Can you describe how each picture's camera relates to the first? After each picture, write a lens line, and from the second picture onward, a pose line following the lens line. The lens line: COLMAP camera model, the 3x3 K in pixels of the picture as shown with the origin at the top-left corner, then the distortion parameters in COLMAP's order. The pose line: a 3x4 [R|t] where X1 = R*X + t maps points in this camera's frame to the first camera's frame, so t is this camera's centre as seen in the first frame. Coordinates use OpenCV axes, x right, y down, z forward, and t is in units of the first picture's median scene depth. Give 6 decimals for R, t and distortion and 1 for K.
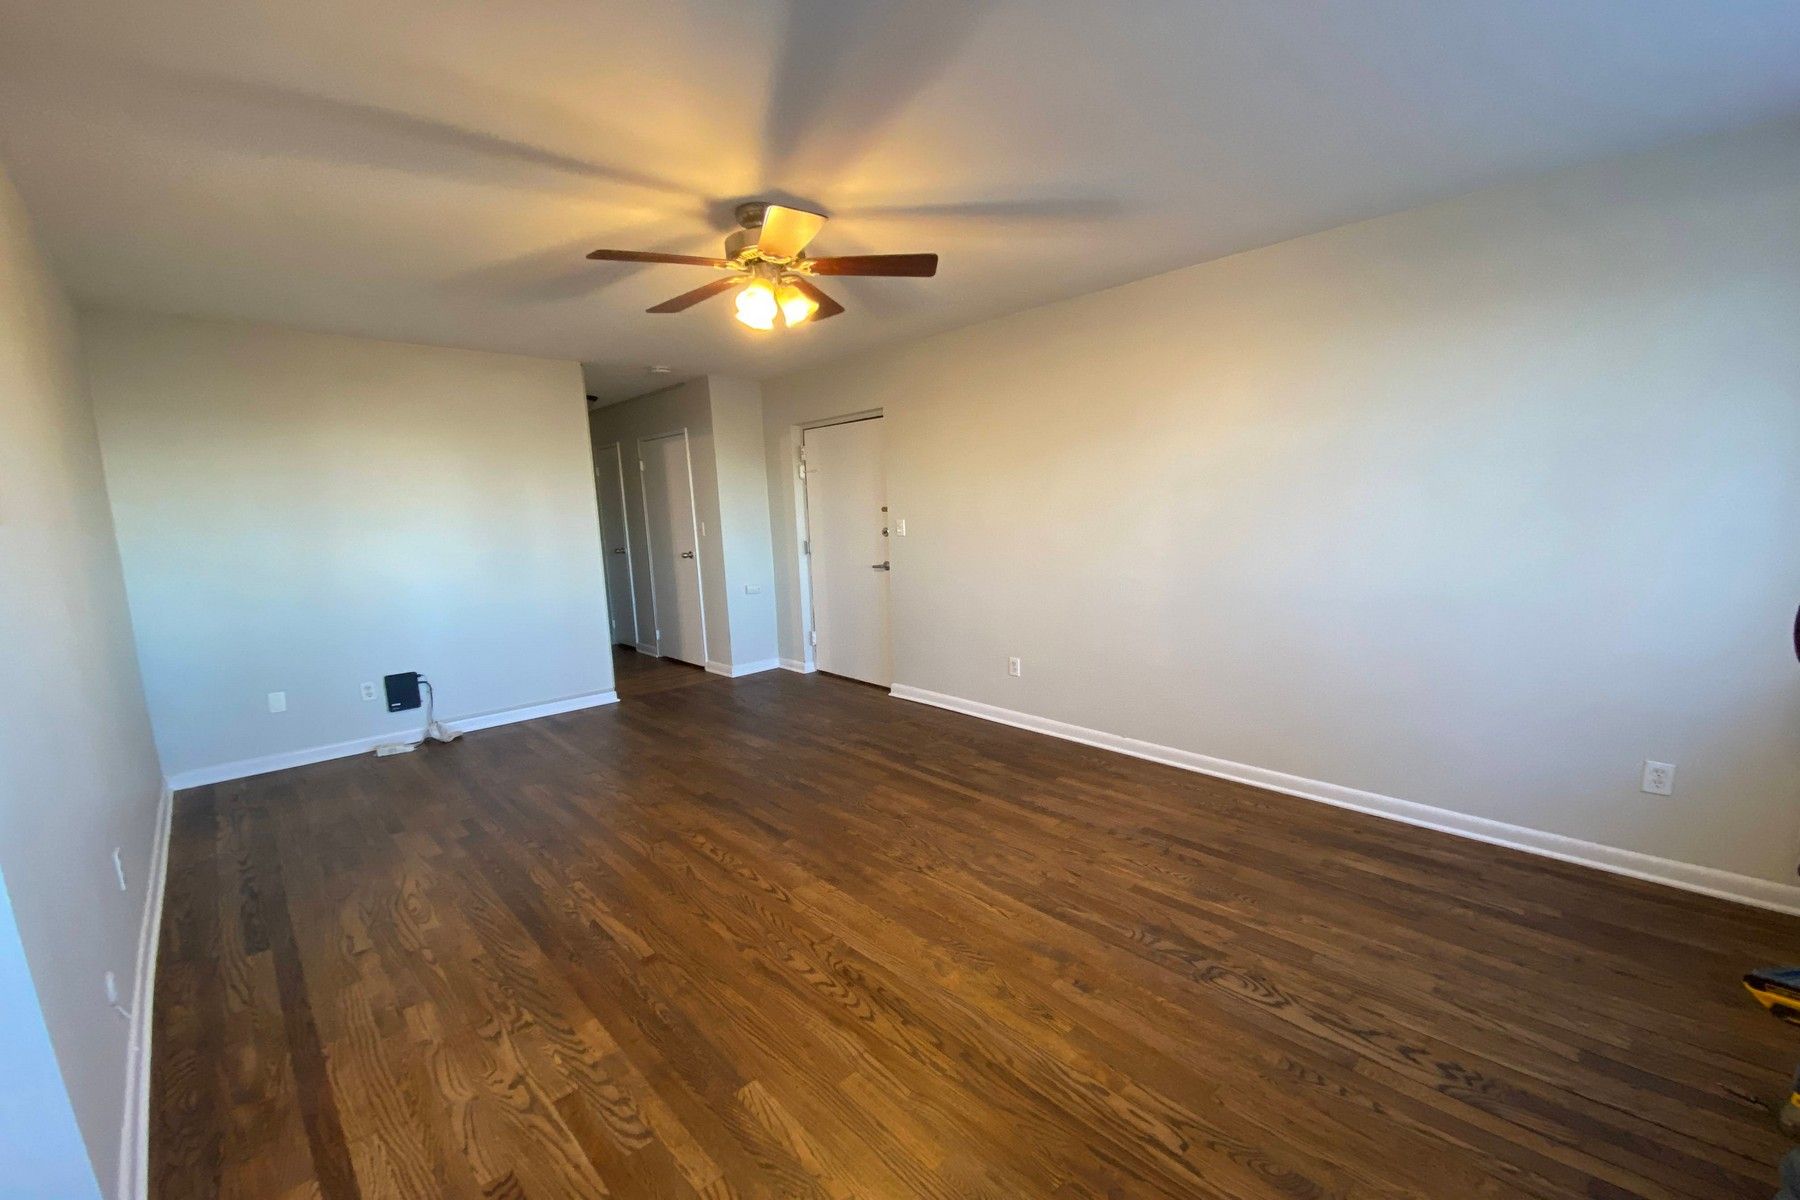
lens RADIAL K [[724.2, 0, 900.0], [0, 724.2, 600.0], [0, 0, 1]] dist [0.014092, -0.021442]
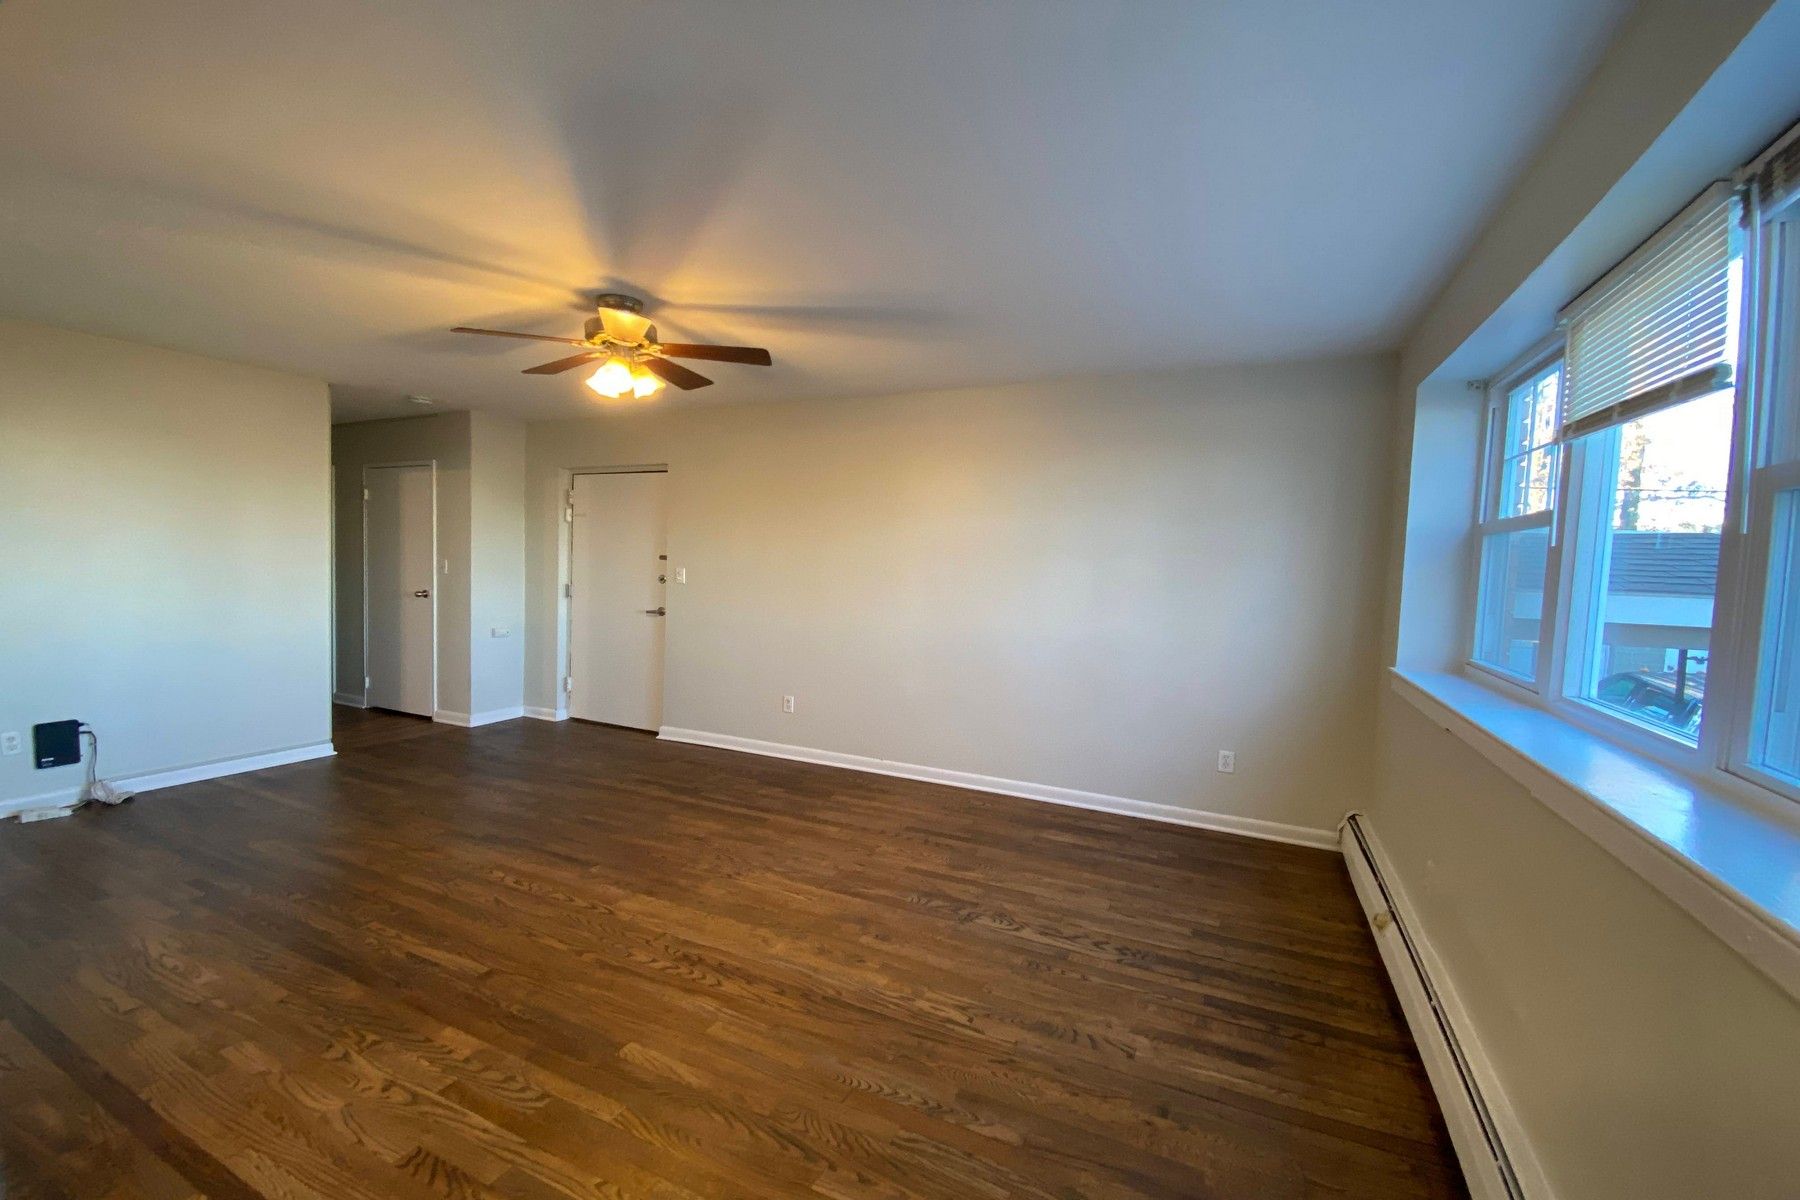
lens RADIAL K [[724.2, 0, 900.0], [0, 724.2, 600.0], [0, 0, 1]] dist [0.014092, -0.021442]
pose [[0.926110, 0.038115, 0.375324, -0.187816], [-0.008695, 0.996775, -0.079770, 0.034156], [-0.377154, 0.070612, 0.923455, -0.198282]]
